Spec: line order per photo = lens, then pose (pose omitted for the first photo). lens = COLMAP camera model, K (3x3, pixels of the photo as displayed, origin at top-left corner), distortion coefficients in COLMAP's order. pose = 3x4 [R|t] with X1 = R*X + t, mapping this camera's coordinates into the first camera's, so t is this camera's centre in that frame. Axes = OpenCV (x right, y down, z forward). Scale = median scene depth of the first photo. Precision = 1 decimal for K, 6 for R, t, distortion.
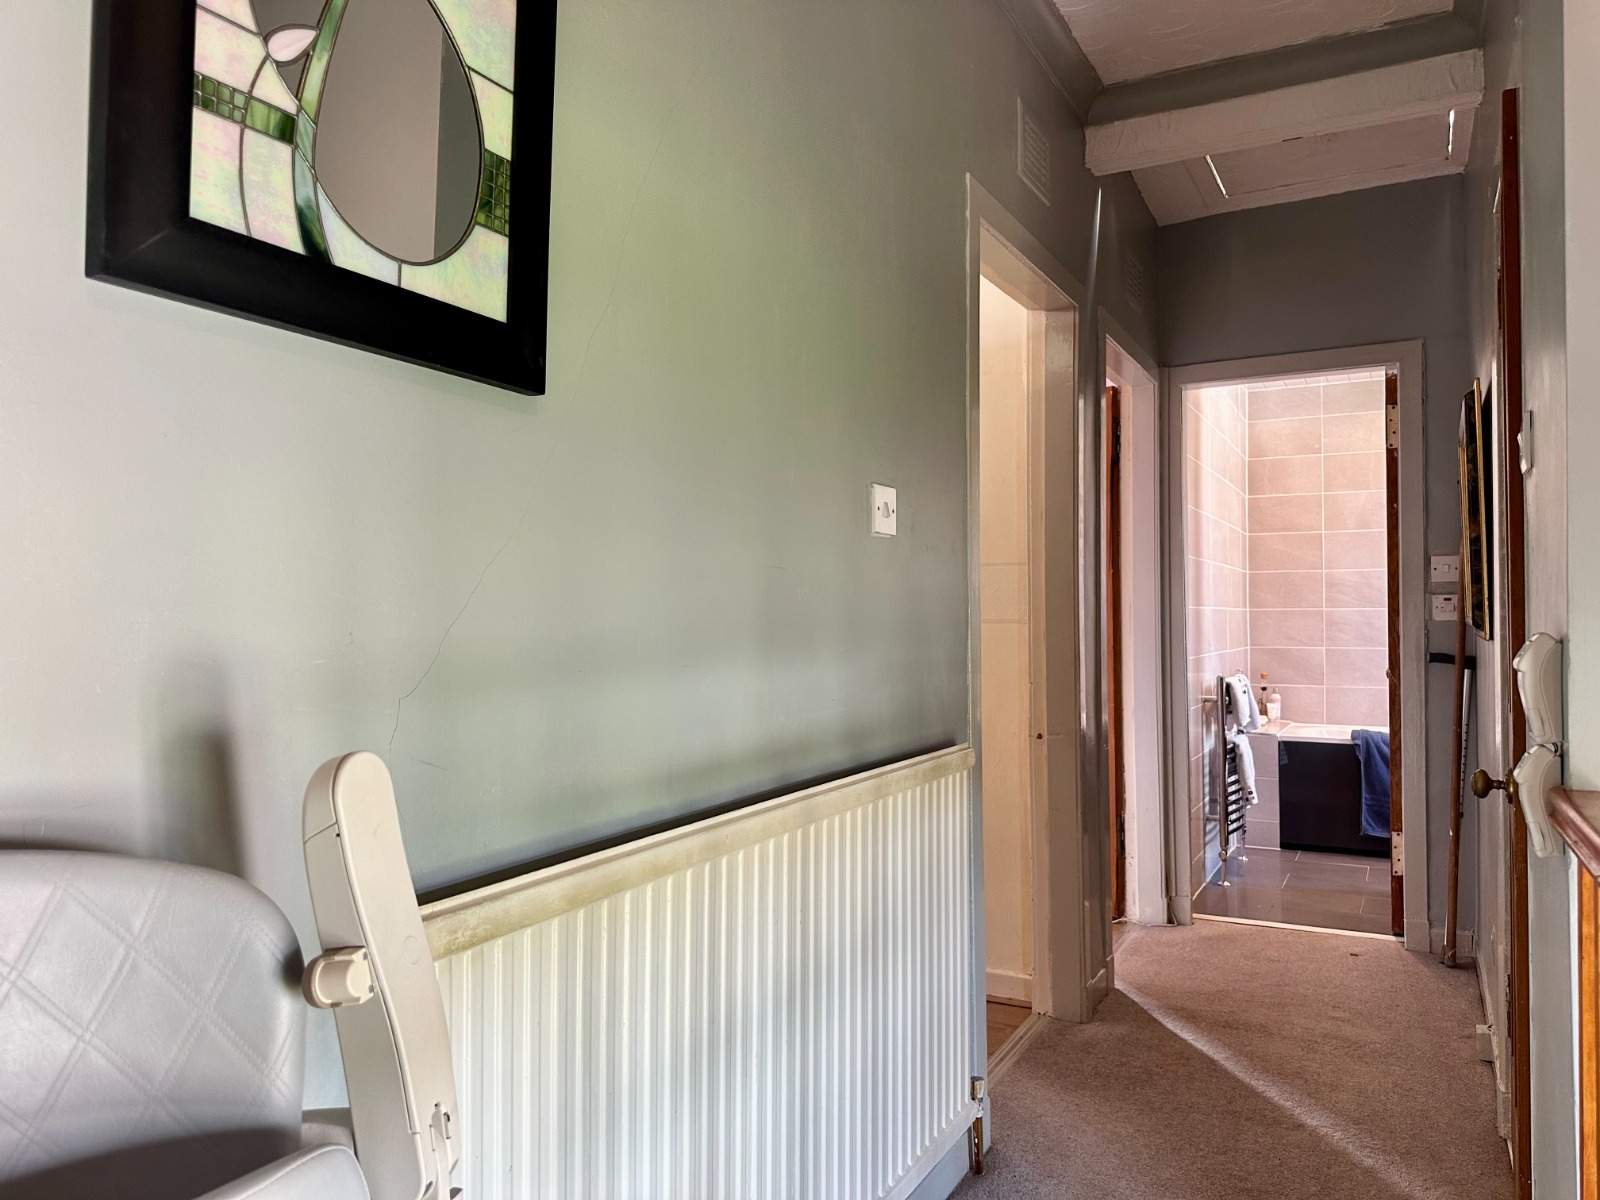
lens RADIAL K [[1123.9, 0, 799.4], [0, 1123.9, 597.8], [0, 0, 1]] dist [0.002751, 0.000511]
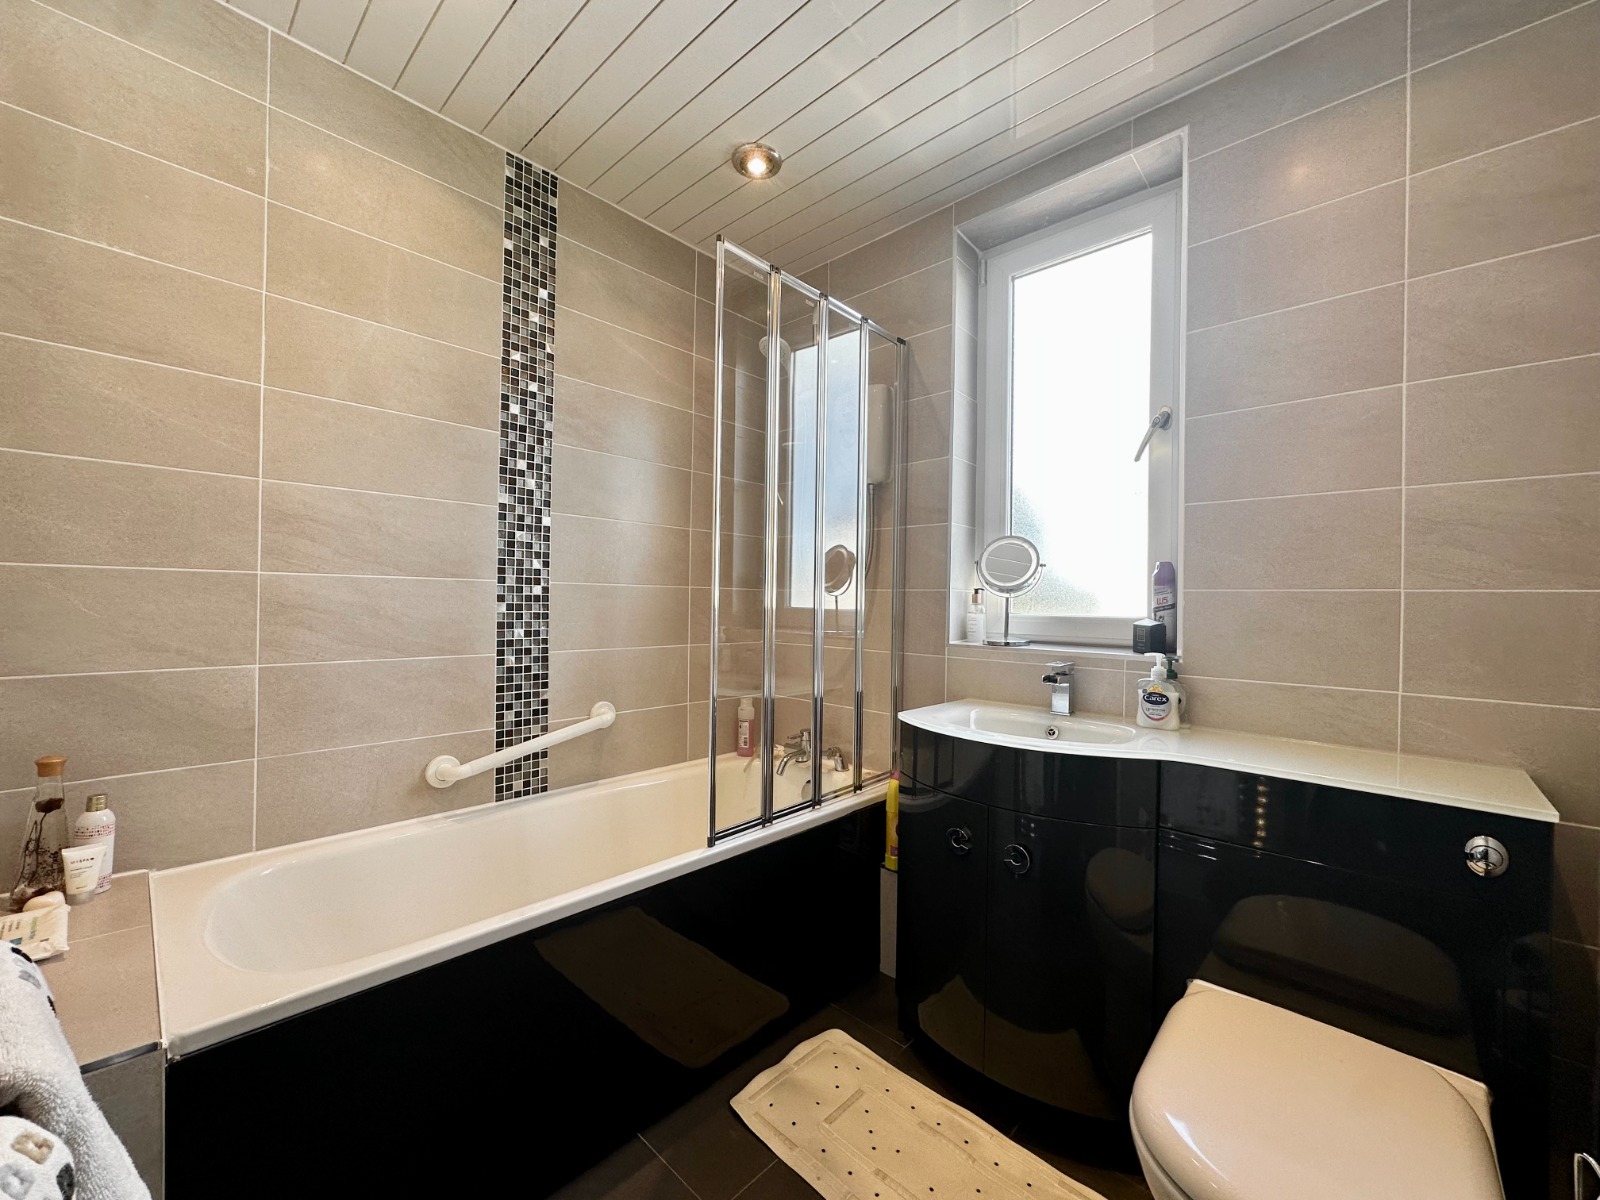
lens RADIAL K [[637.3, 0, 798.2], [0, 637.3, 600.3], [0, 0, 1]] dist [-0.005480, 0.001539]
pose [[0.255016, 0.008996, 0.966895, 0.289943], [-0.029960, 0.999550, -0.001398, 0.014470], [-0.966472, -0.028611, 0.255171, 0.745278]]
